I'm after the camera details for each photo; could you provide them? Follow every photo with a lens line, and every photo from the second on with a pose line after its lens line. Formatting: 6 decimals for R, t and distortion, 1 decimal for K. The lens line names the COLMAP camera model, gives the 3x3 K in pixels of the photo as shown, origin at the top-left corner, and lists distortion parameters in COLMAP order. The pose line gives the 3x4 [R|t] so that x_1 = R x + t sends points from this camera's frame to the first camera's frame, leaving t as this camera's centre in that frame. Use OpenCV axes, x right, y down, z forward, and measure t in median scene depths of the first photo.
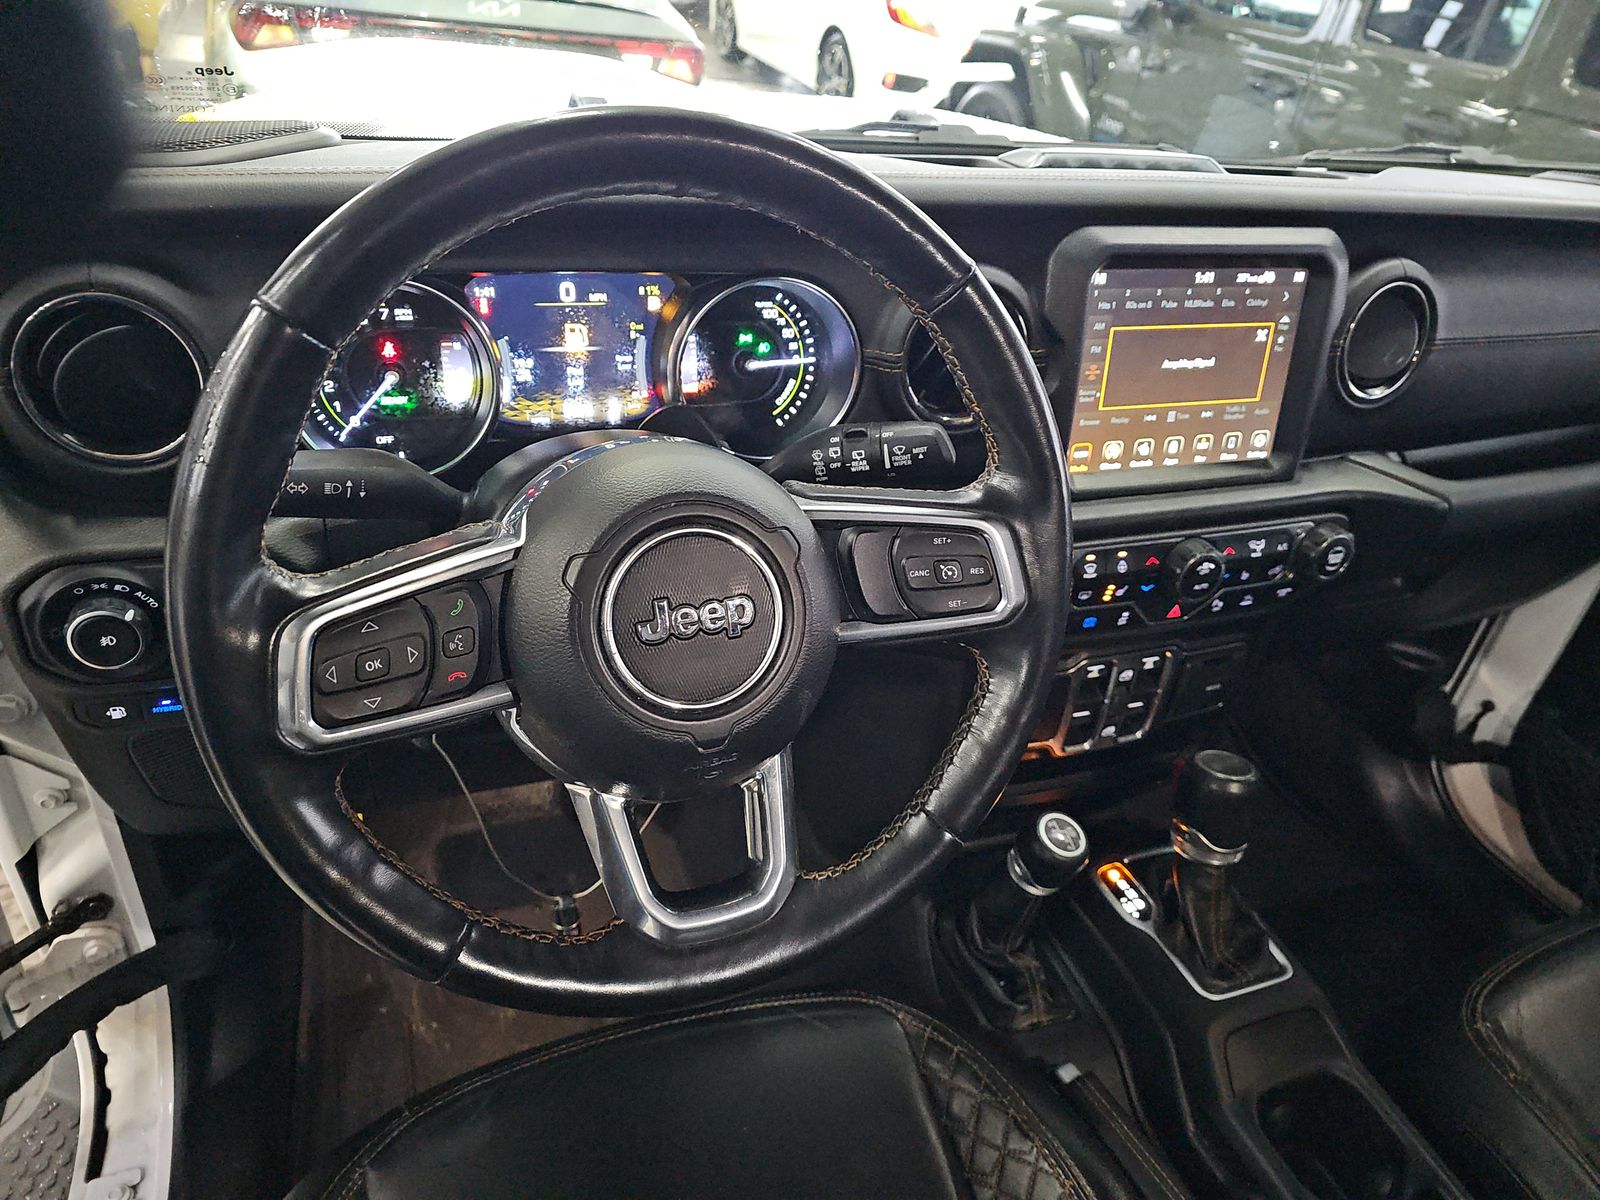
lens RADIAL K [[1045.9, 0, 800.0], [0, 1045.9, 600.0], [0, 0, 1]] dist [0.049787, -0.001789]
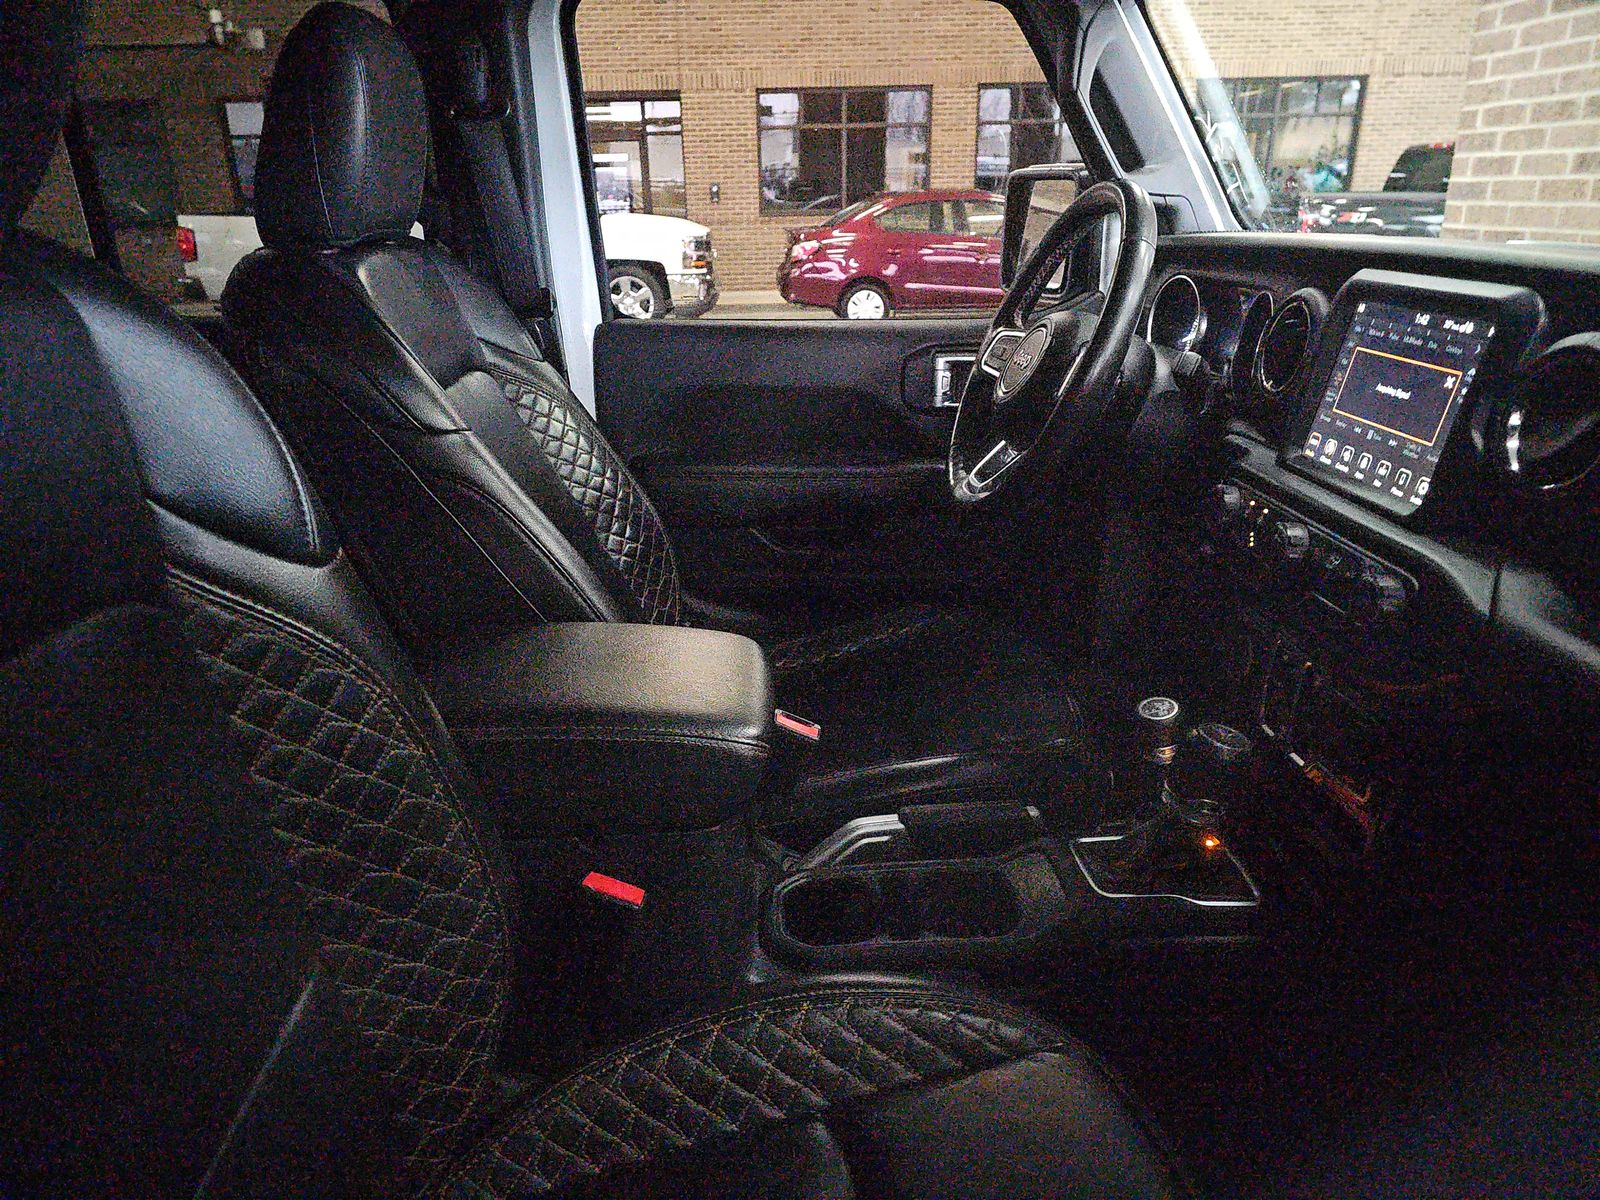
lens RADIAL K [[1061.5, 0, 828.6], [0, 1061.5, 599.8], [0, 0, 1]] dist [-0.001849, -0.003775]
pose [[-0.277450, 0.238621, -0.930635, 1.770574], [-0.546092, 0.757797, 0.357110, -0.139778], [0.790446, 0.607292, -0.079942, 0.802984]]
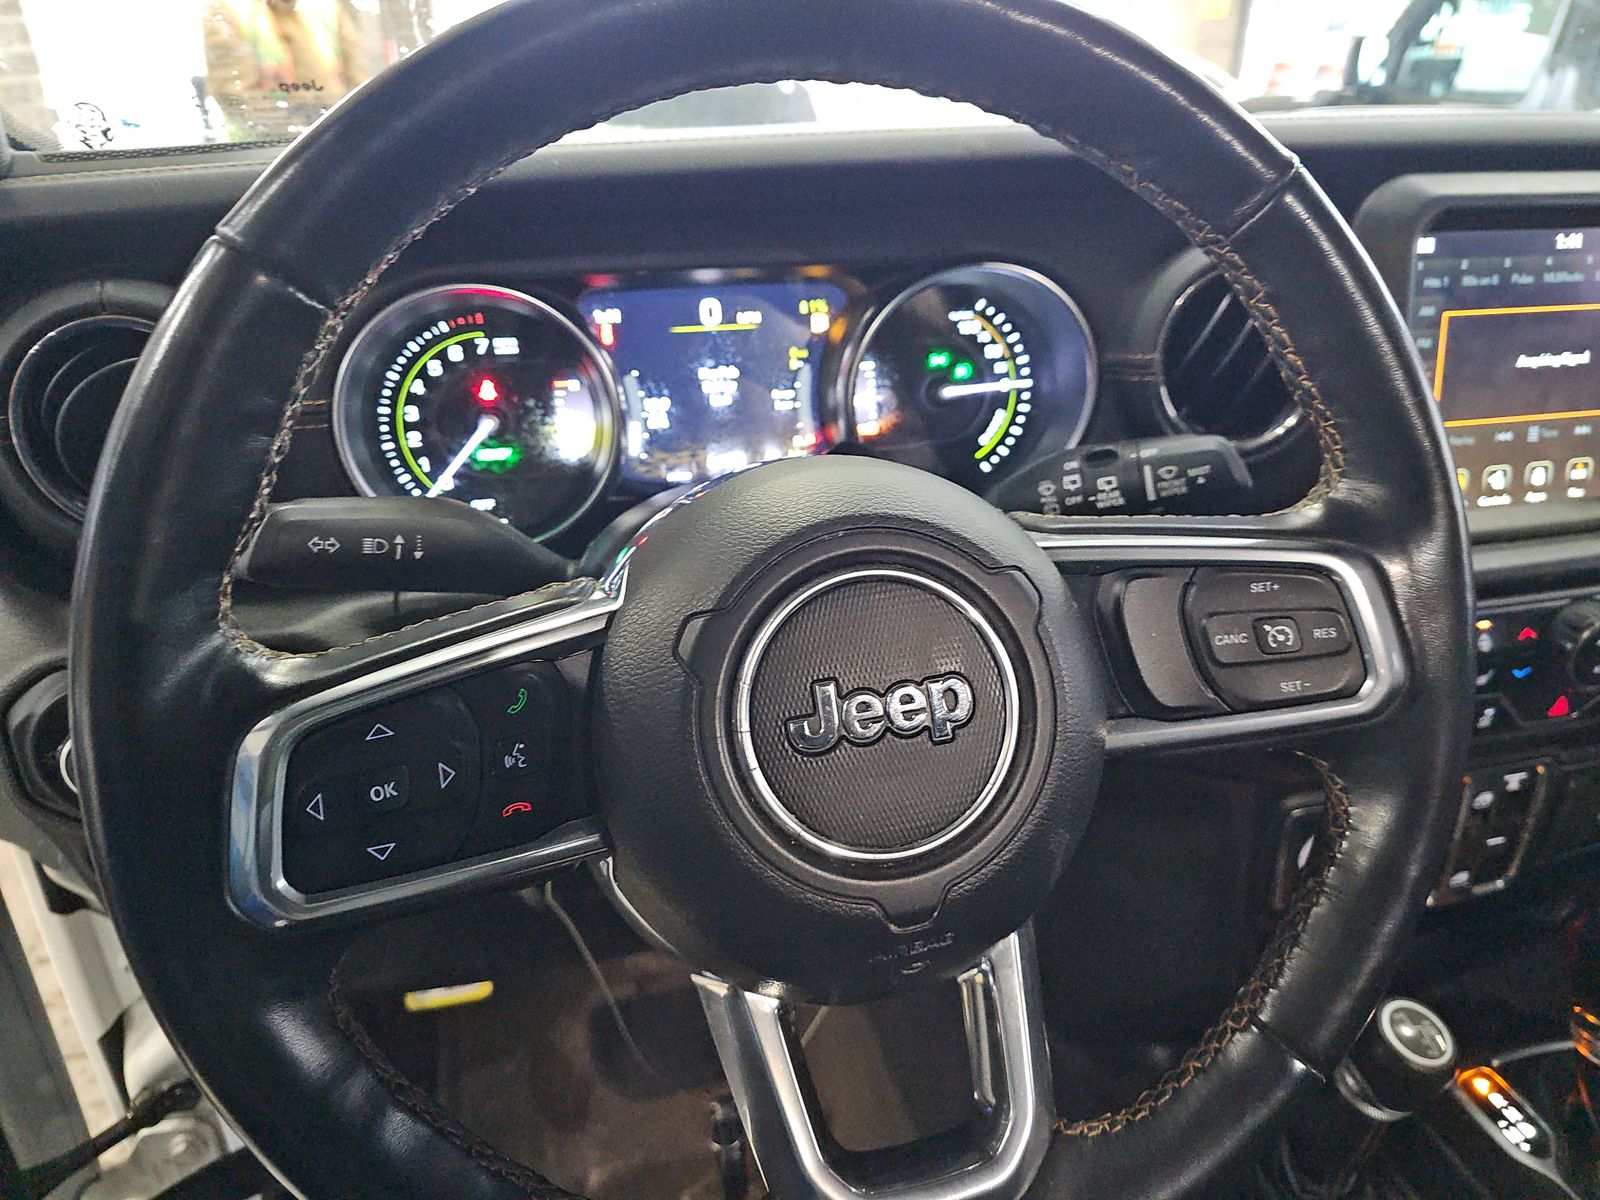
lens RADIAL K [[1061.5, 0, 828.6], [0, 1061.5, 599.8], [0, 0, 1]] dist [-0.001849, -0.003775]
pose [[0.988073, -0.038869, -0.148999, -0.022409], [0.020764, 0.992412, -0.121194, 0.017909], [0.152579, 0.116654, 0.981382, 0.248230]]
